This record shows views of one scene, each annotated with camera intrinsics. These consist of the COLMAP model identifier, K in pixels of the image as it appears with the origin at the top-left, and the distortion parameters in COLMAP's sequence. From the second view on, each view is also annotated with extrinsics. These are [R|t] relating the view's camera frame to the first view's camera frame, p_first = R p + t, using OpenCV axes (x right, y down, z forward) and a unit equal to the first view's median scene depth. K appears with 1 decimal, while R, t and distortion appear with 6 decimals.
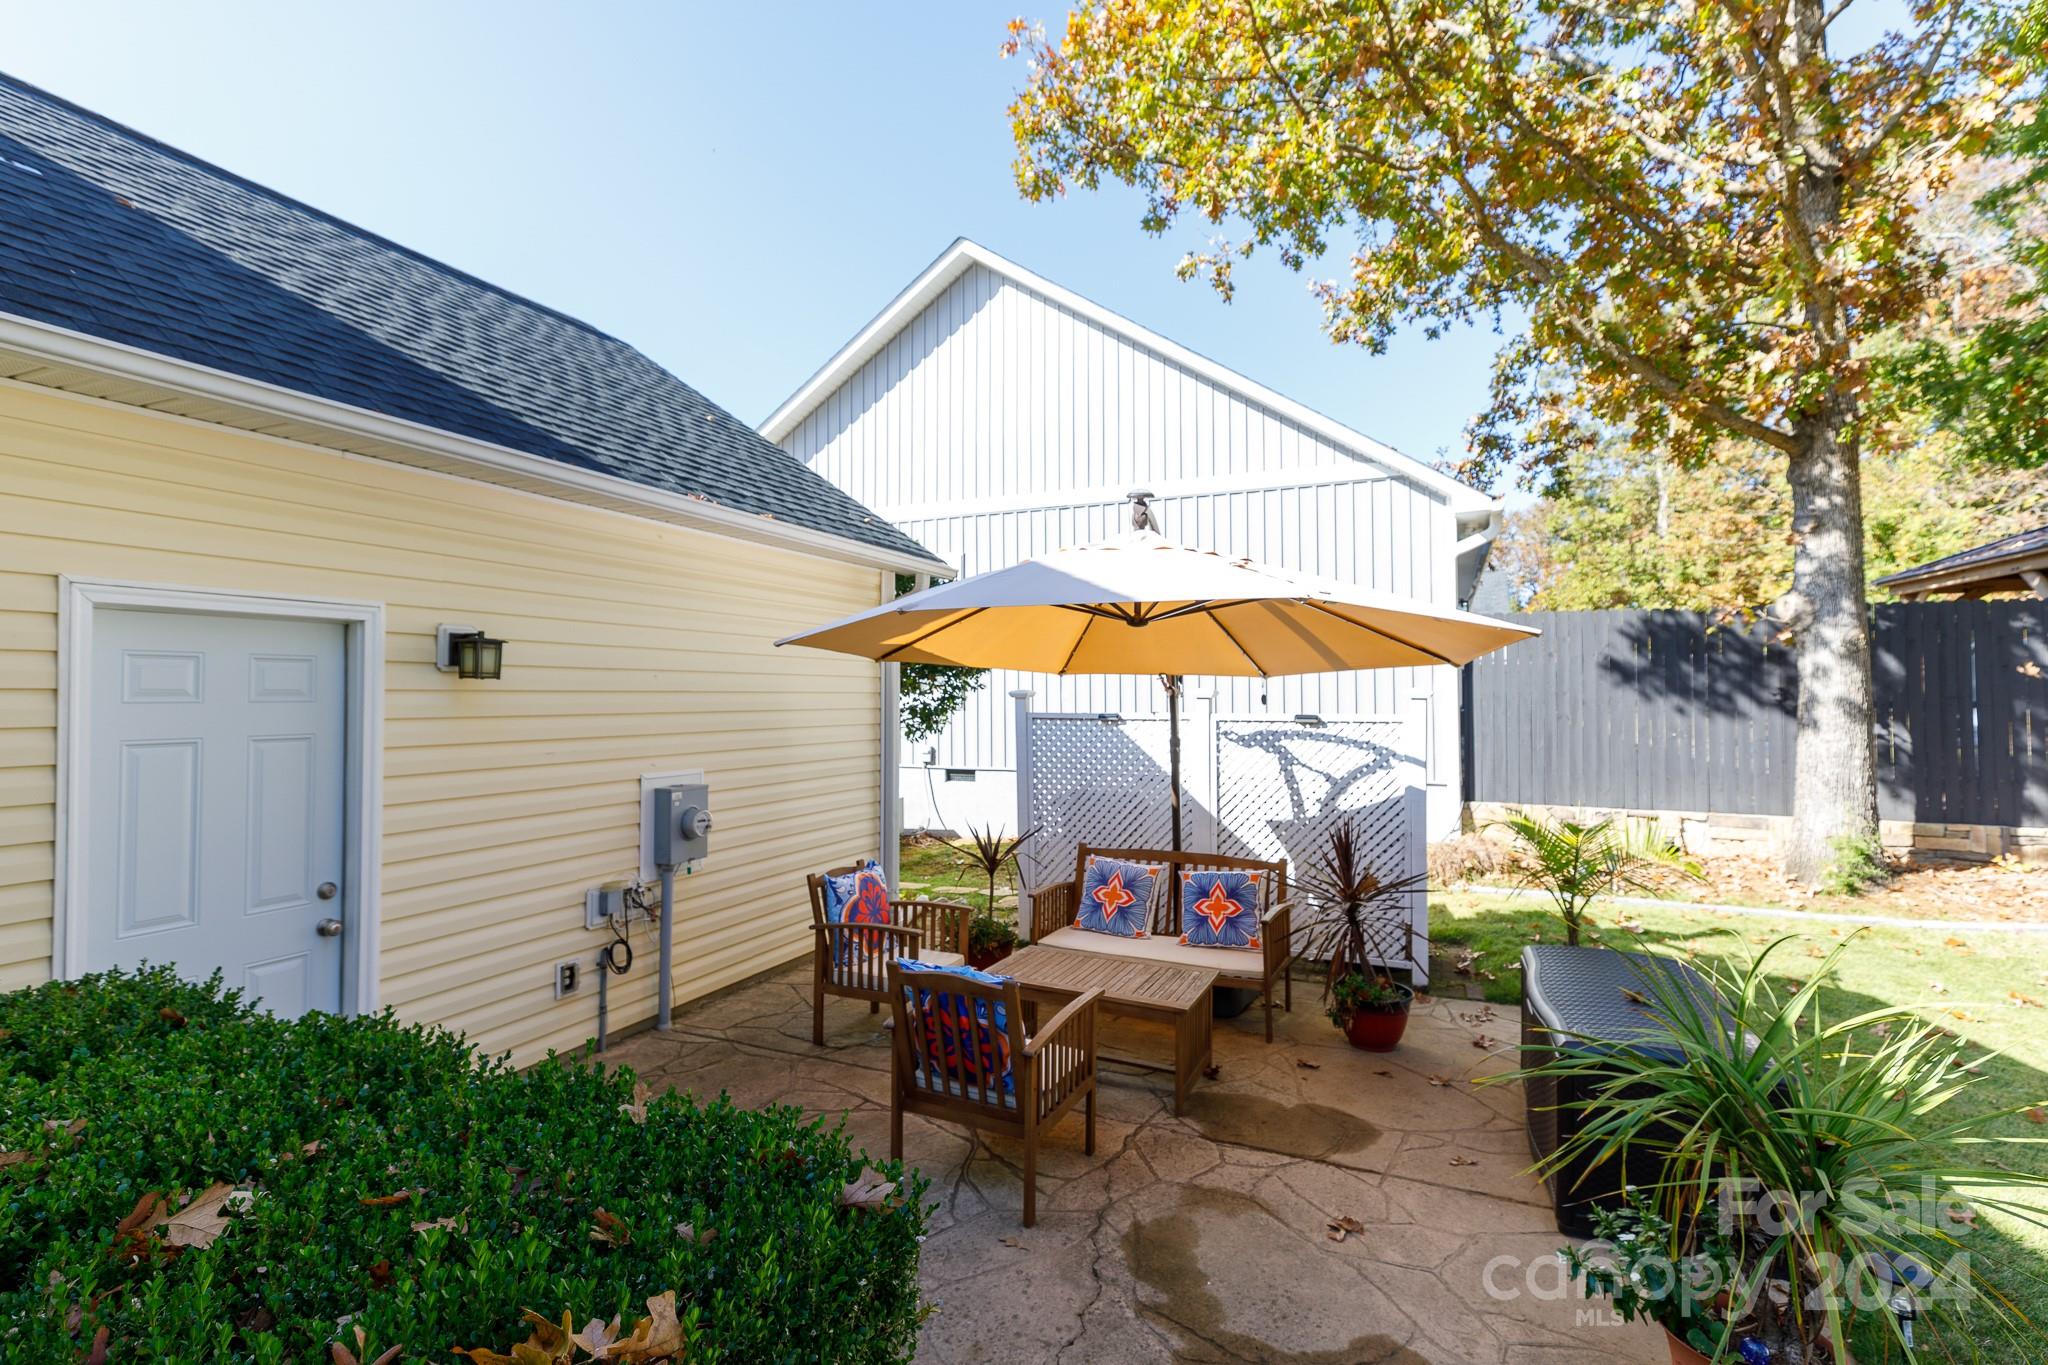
lens RADIAL K [[955.5, 0, 1019.4], [0, 955.5, 669.9], [0, 0, 1]] dist [-0.002668, 0.000810]
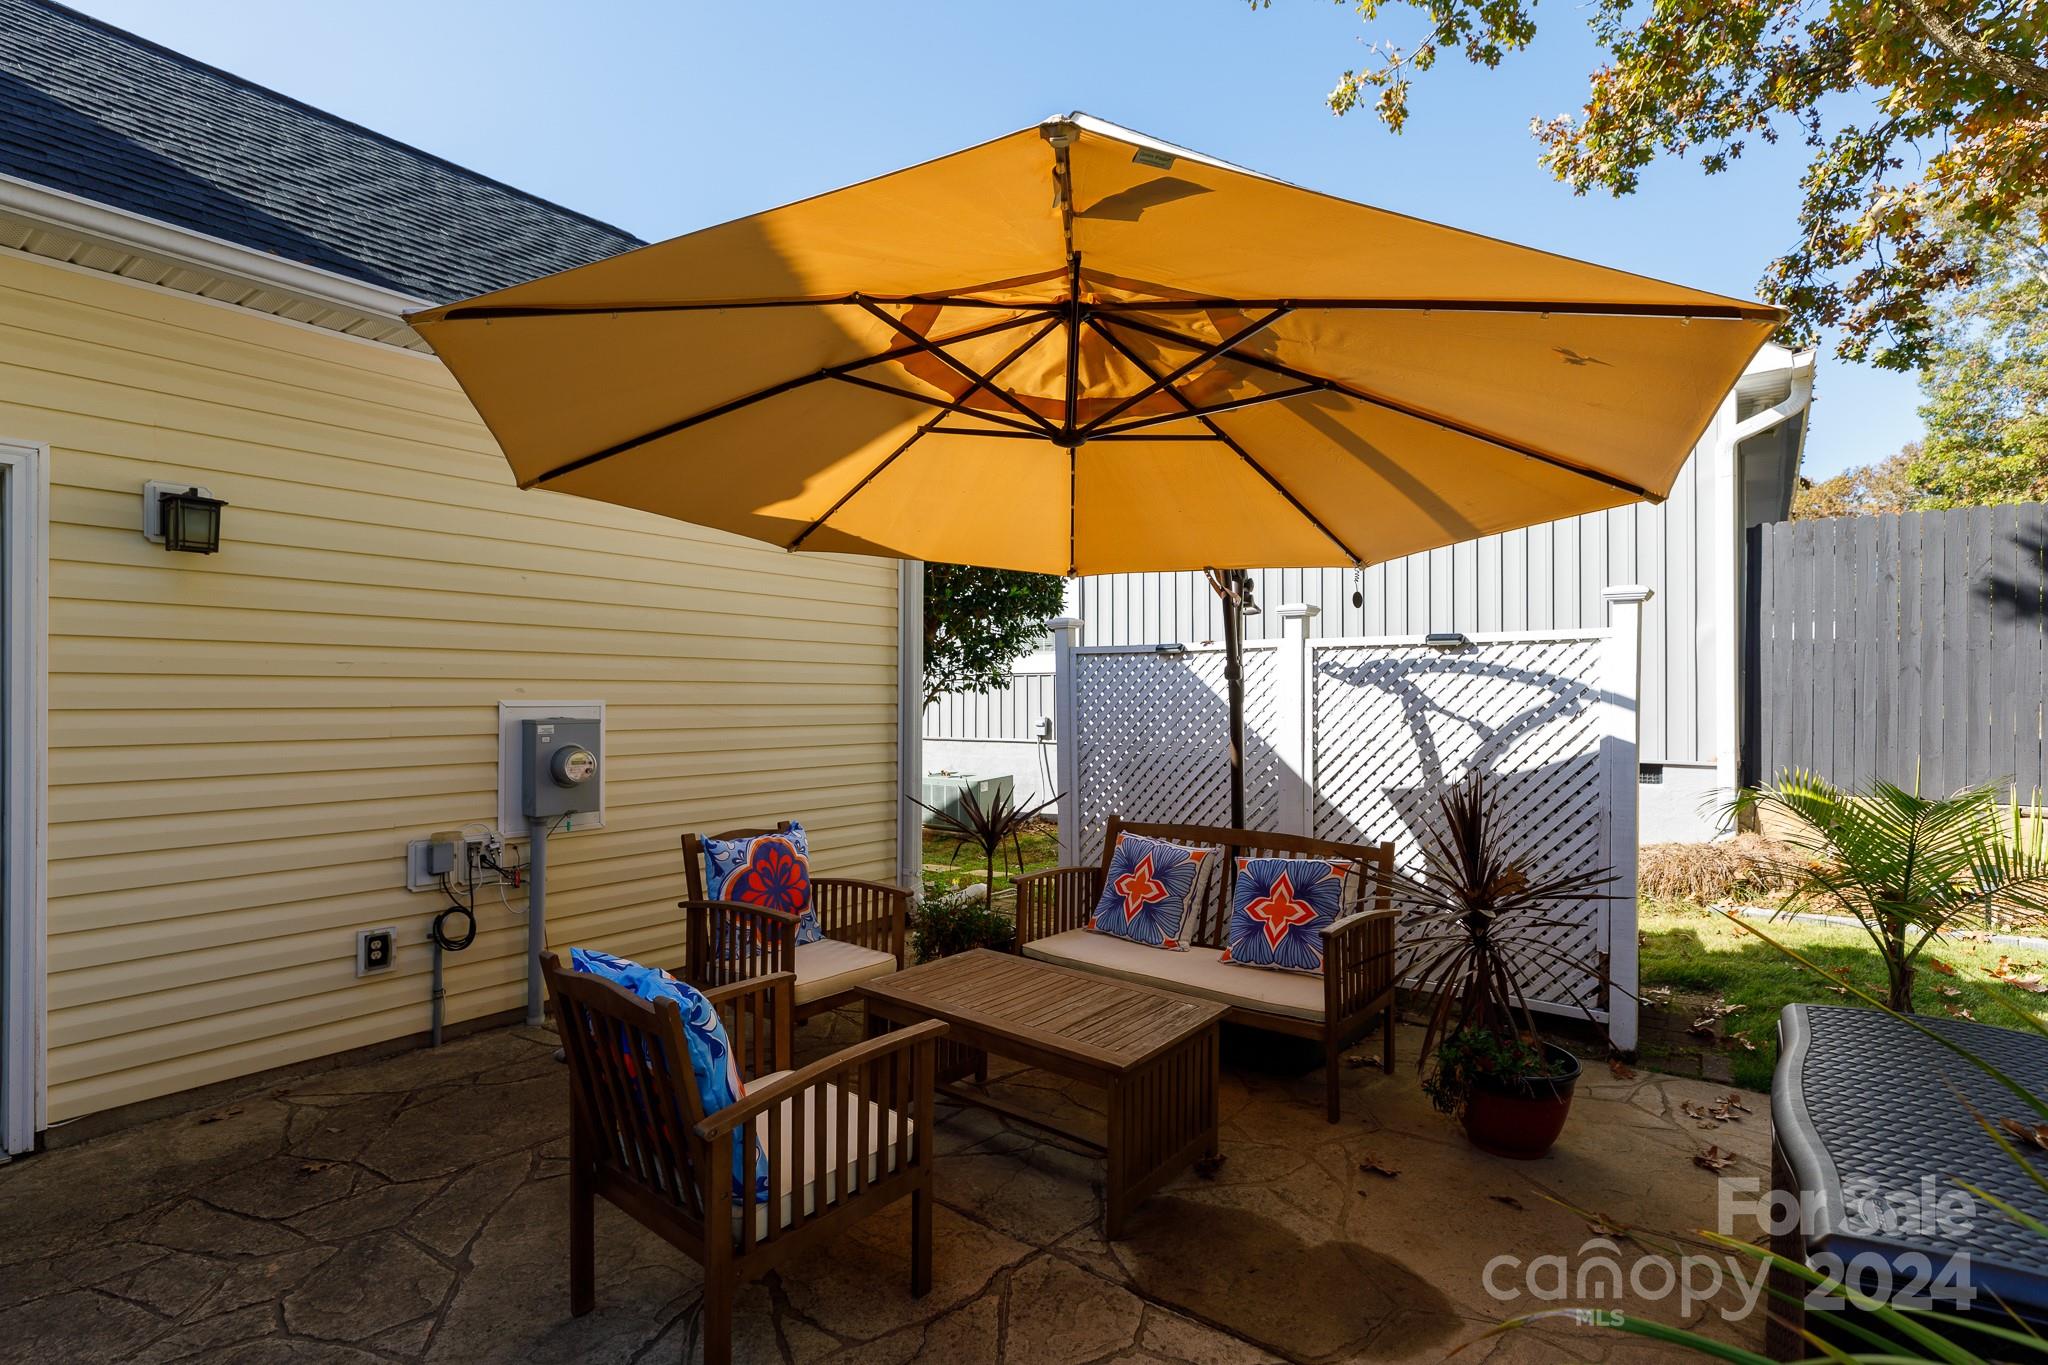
lens RADIAL K [[981.8, 0, 1006.1], [0, 981.8, 693.4], [0, 0, 1]] dist [-0.006979, 0.000636]
pose [[0.971213, 0.000874, -0.238209, 0.141129], [0.005248, 0.999672, 0.025062, 0.059131], [0.238153, -0.025591, 0.970890, 0.219626]]
